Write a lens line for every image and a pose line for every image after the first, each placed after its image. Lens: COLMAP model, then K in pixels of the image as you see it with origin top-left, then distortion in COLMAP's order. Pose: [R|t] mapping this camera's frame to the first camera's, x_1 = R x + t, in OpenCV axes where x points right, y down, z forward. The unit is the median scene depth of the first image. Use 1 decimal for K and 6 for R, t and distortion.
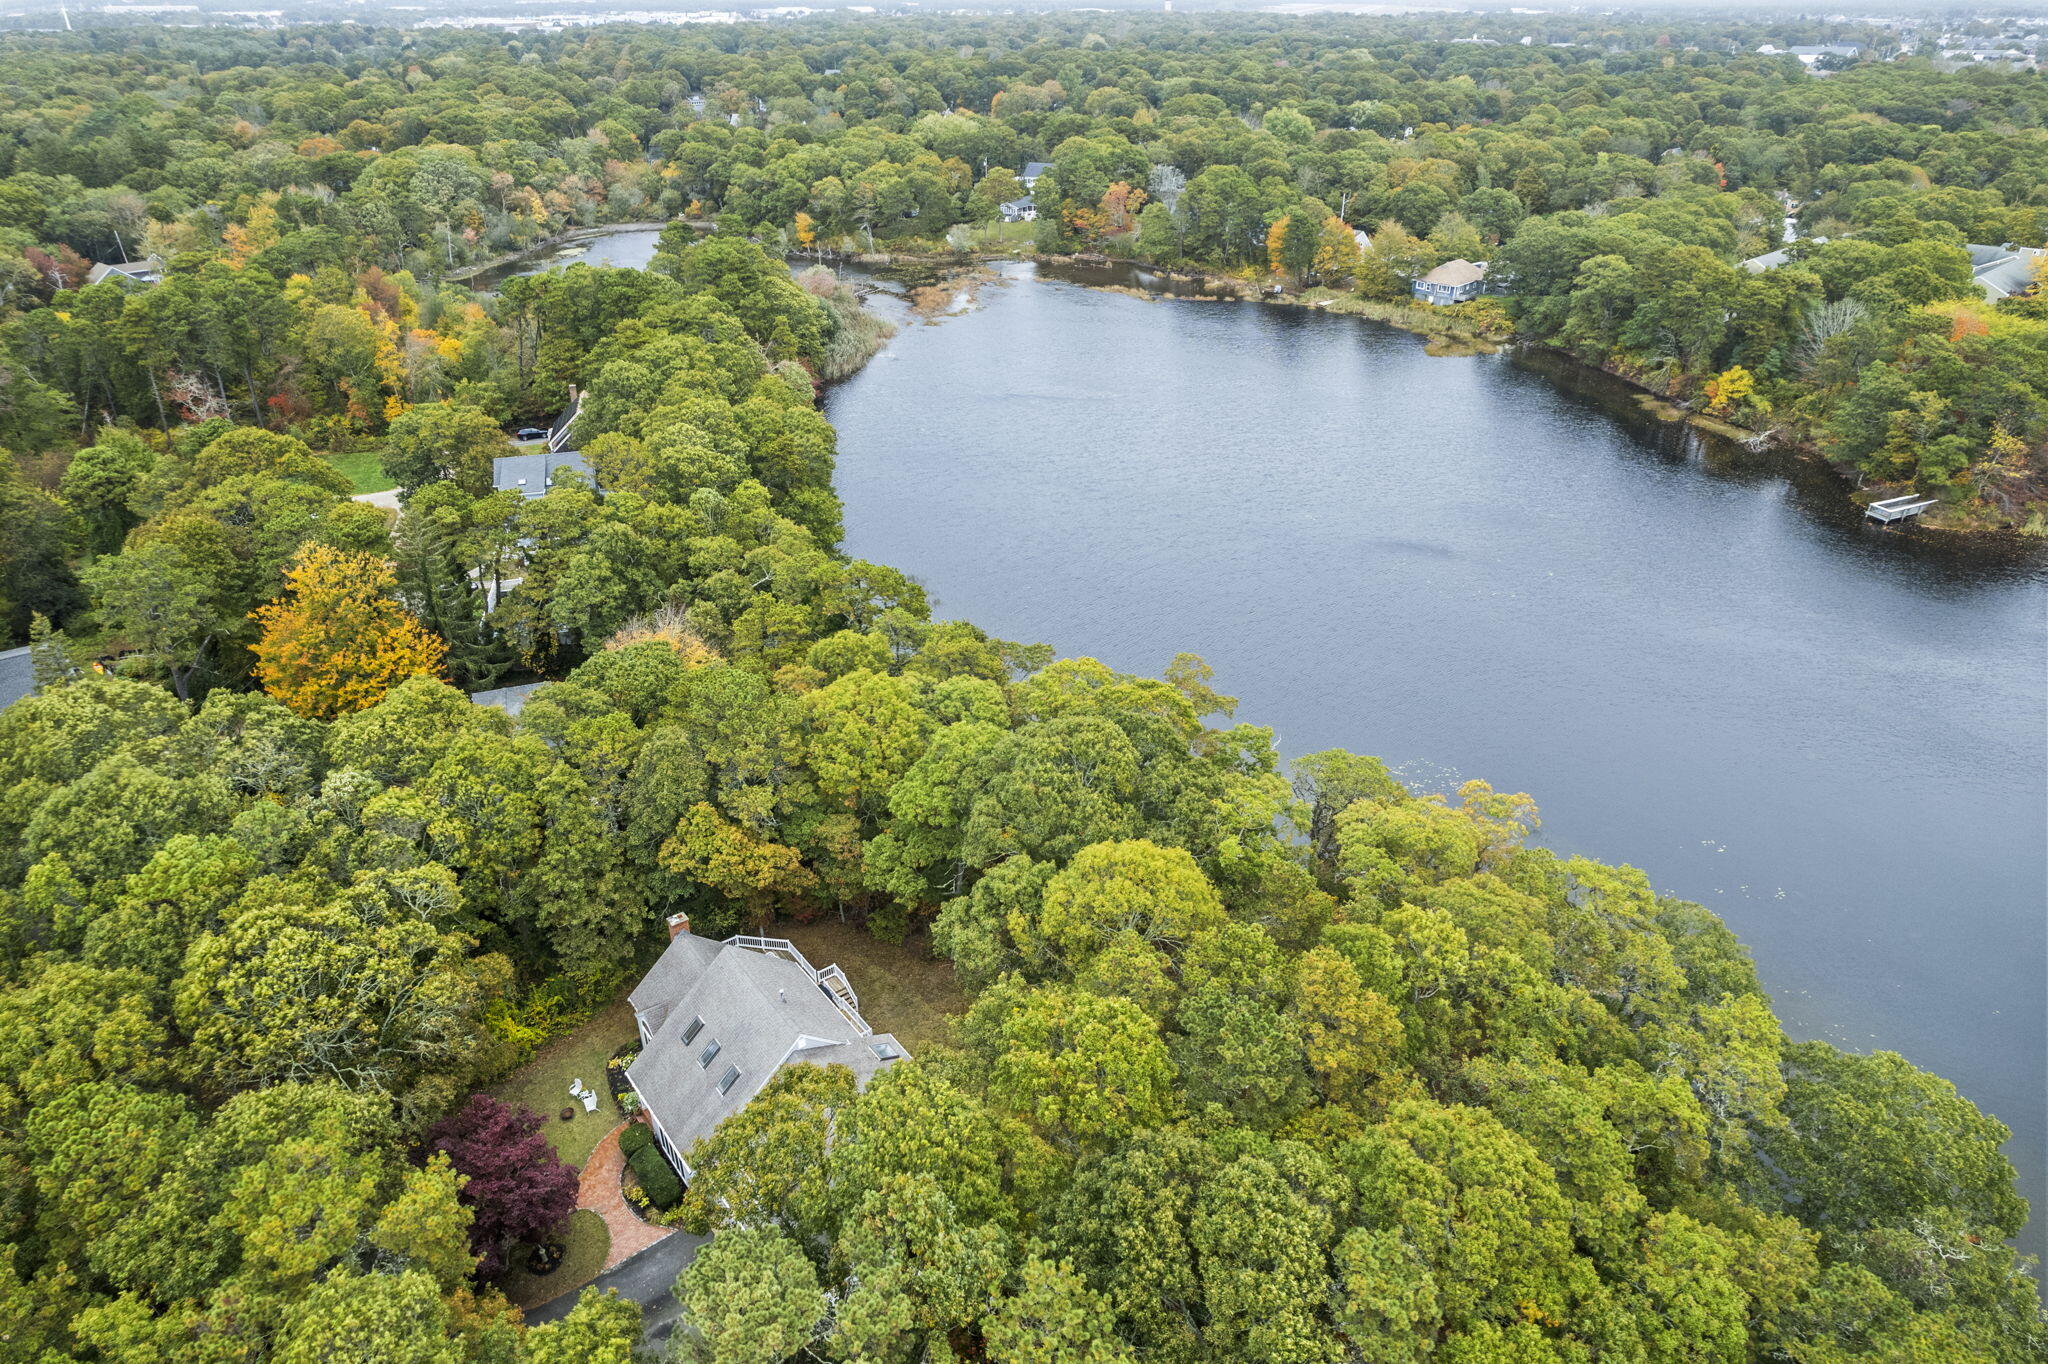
lens RADIAL K [[1317.6, 0, 1028.6], [0, 1317.6, 672.0], [0, 0, 1]] dist [-0.092724, 0.086726]
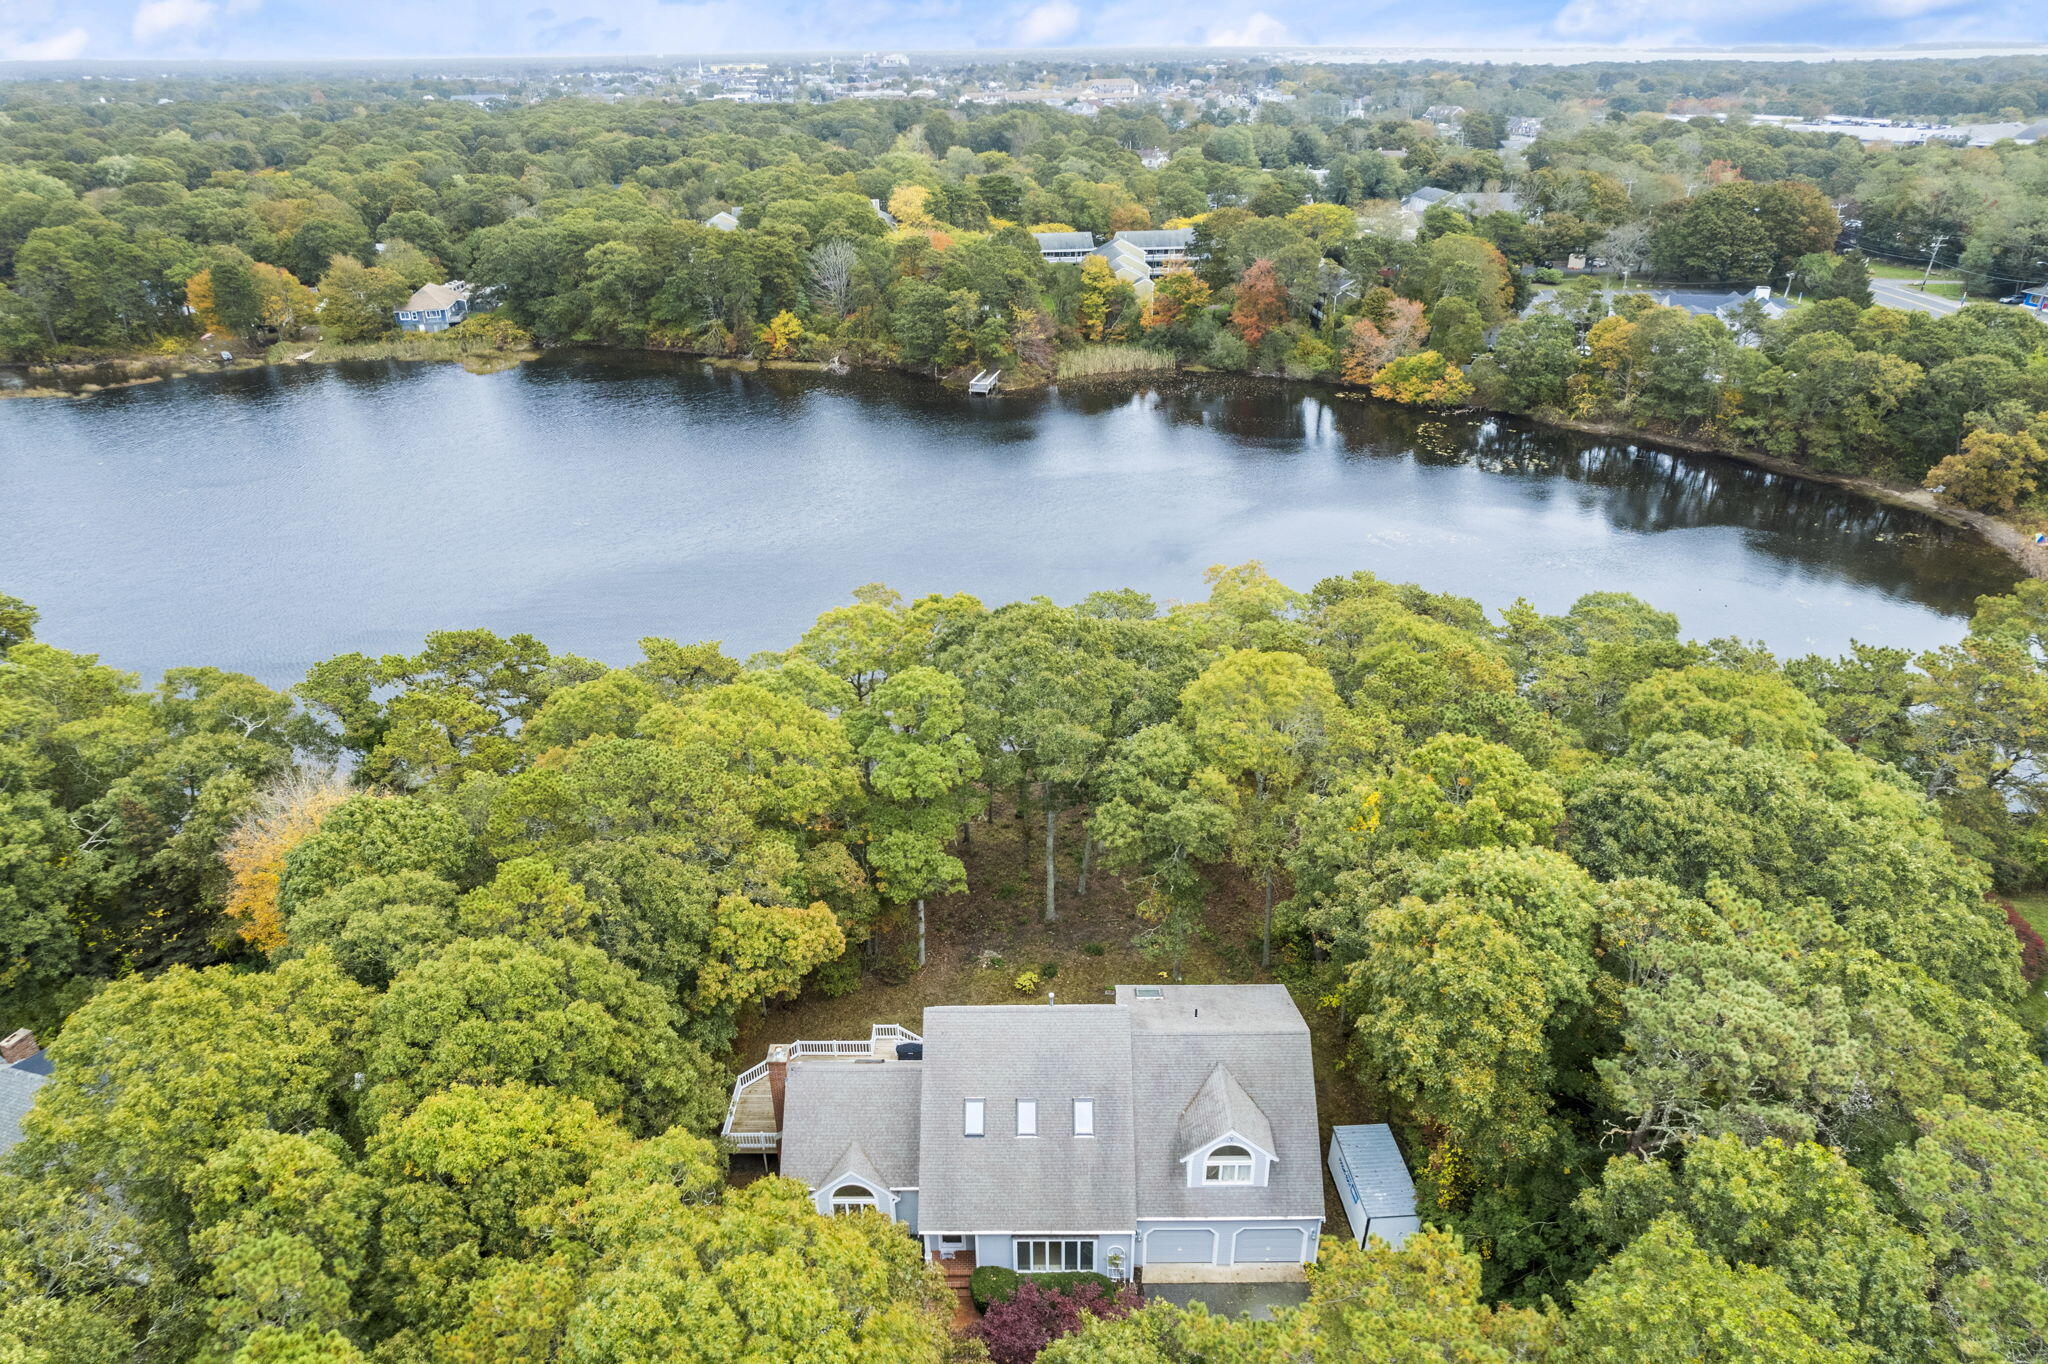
lens RADIAL K [[1317.6, 0, 1028.6], [0, 1317.6, 672.0], [0, 0, 1]] dist [-0.092724, 0.086726]
pose [[0.598610, -0.353762, 0.718692, -0.240491], [0.385899, 0.913580, 0.128270, -0.015495], [-0.701960, 0.200559, 0.683395, 0.143150]]
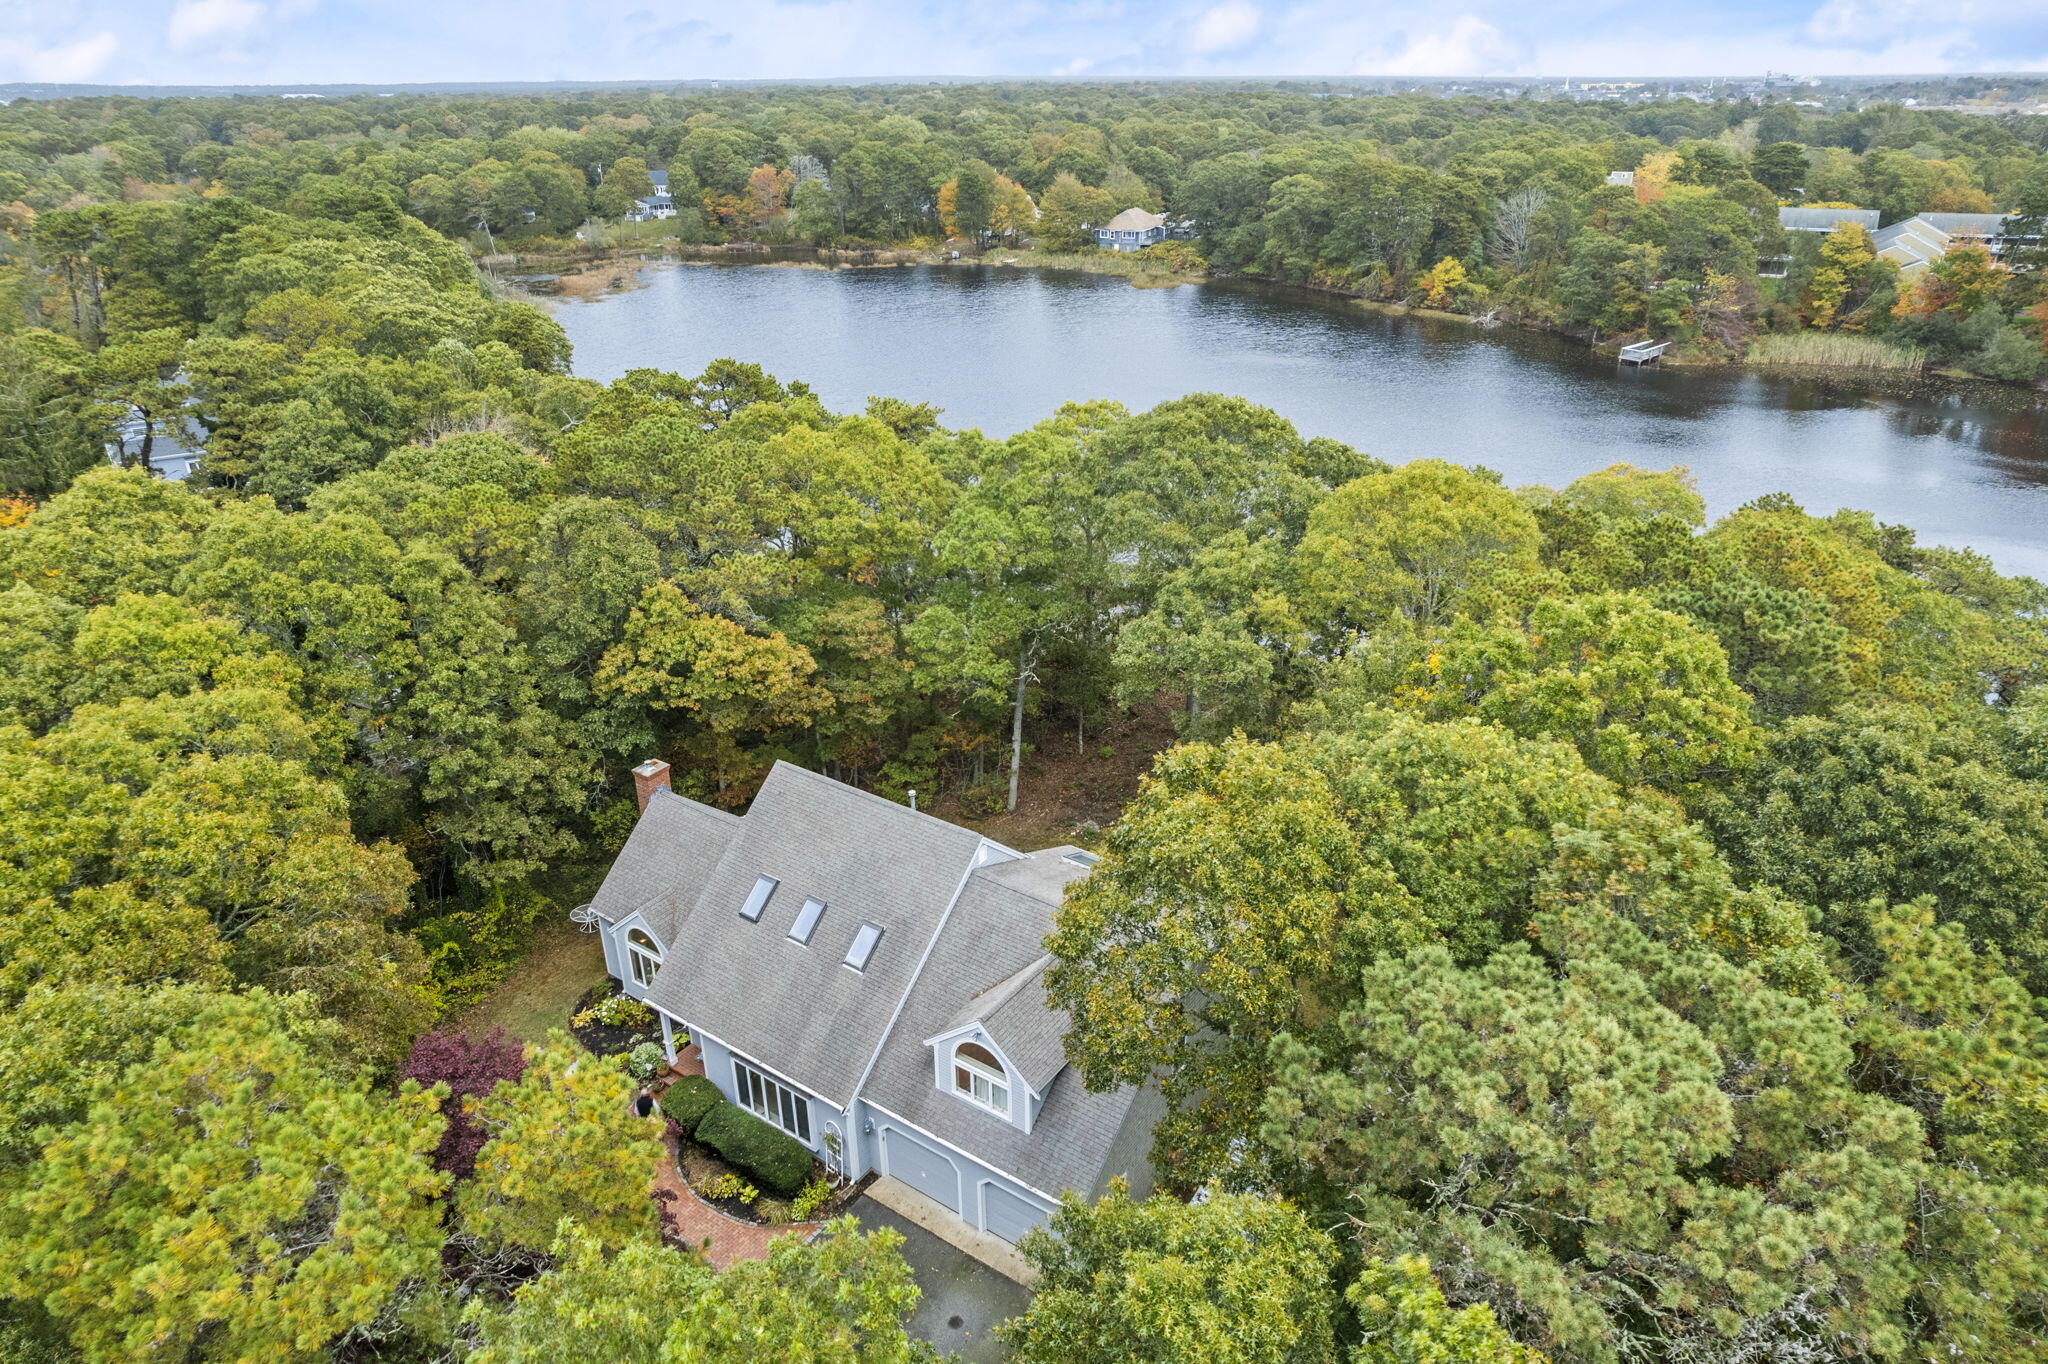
lens RADIAL K [[1317.6, 0, 1028.6], [0, 1317.6, 672.0], [0, 0, 1]] dist [-0.092724, 0.086726]
pose [[0.947915, -0.137874, 0.287138, -0.104043], [0.155570, 0.987029, -0.039639, 0.075519], [-0.277949, 0.082245, 0.957069, 0.135491]]
